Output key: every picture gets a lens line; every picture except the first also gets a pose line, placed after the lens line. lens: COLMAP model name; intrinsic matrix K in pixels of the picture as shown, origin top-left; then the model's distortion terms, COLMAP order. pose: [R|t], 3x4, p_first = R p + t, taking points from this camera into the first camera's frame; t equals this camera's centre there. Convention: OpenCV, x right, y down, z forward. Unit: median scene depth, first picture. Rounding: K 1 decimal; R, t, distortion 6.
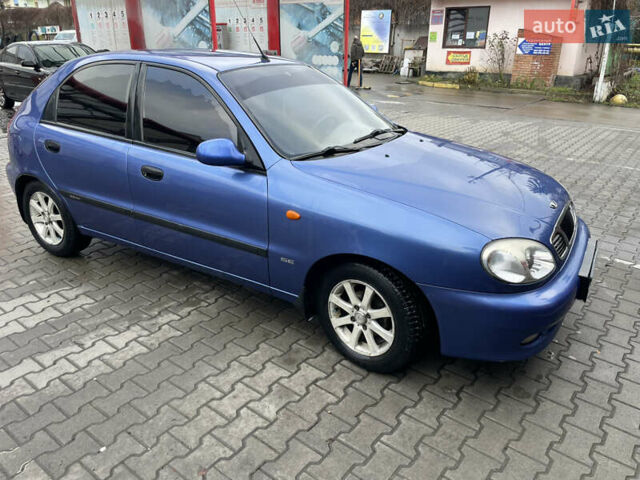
lens RADIAL K [[493.5, 0, 320.0], [0, 493.5, 240.0], [0, 0, 1]] dist [0.086916, -0.125070]
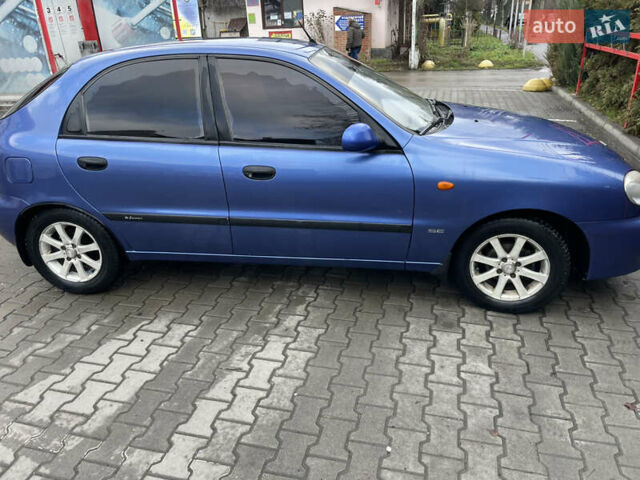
lens RADIAL K [[494.1, 0, 319.3], [0, 494.1, 229.9], [0, 0, 1]] dist [0.085695, -0.122119]
pose [[0.916510, -0.196770, 0.348270, -0.541423], [0.192589, 0.980155, 0.046963, -0.047145], [-0.350599, 0.024031, 0.936217, 0.085700]]
